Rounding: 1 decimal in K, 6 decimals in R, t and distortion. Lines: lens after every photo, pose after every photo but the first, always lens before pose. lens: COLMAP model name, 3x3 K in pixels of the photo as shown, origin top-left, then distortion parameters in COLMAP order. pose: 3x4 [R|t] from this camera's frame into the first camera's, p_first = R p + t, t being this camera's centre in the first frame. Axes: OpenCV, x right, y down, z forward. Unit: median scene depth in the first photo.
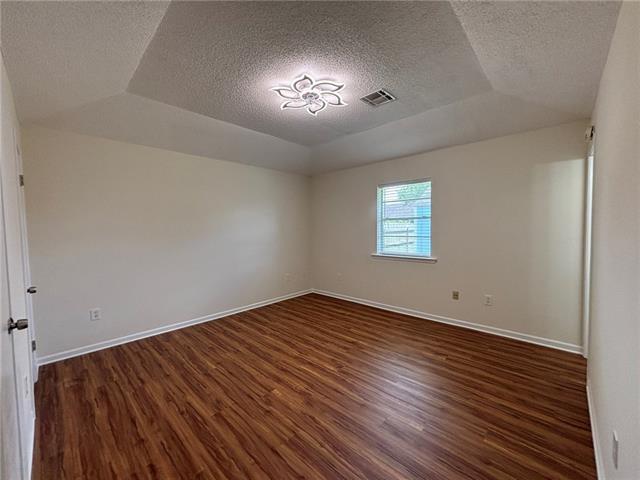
lens RADIAL K [[259.7, 0, 318.4], [0, 259.7, 239.4], [0, 0, 1]] dist [0.001297, 0.000292]
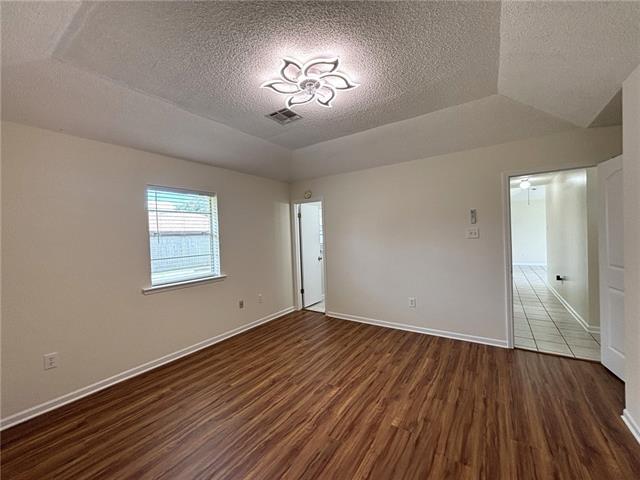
lens RADIAL K [[259.7, 0, 318.4], [0, 259.7, 239.4], [0, 0, 1]] dist [0.001297, 0.000292]
pose [[-0.159787, 0.002206, 0.987149, -0.742327], [0.084533, 0.996355, 0.011456, -0.055094], [-0.983525, 0.085277, -0.159391, 0.996698]]
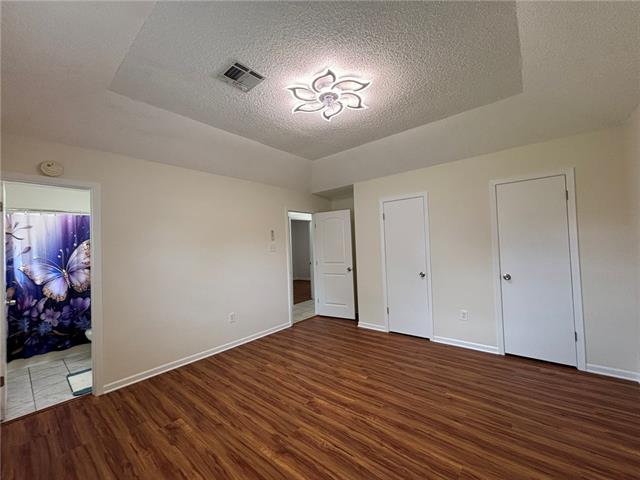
lens RADIAL K [[259.7, 0, 318.4], [0, 259.7, 239.4], [0, 0, 1]] dist [0.001297, 0.000292]
pose [[-0.996801, 0.051739, -0.060916, 0.070706], [0.050413, 0.998461, 0.023110, -0.080265], [0.062018, 0.019965, -0.997875, 1.634533]]
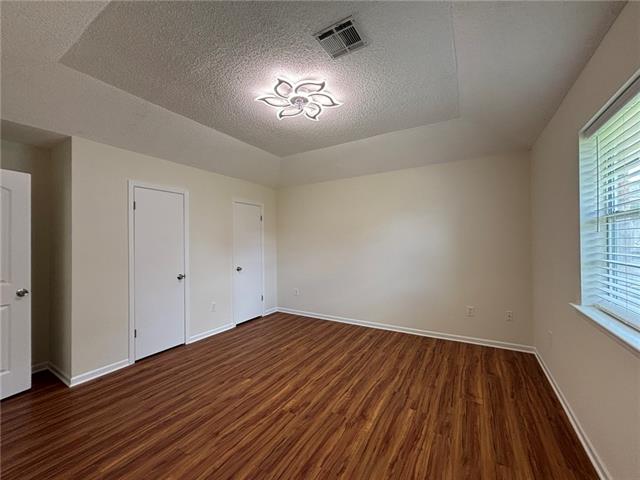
lens RADIAL K [[259.7, 0, 318.4], [0, 259.7, 239.4], [0, 0, 1]] dist [0.001297, 0.000292]
pose [[0.220853, 0.001493, -0.975306, 0.778603], [-0.036433, 0.999314, -0.006720, -0.040293], [0.974626, 0.037017, 0.220756, 0.761985]]
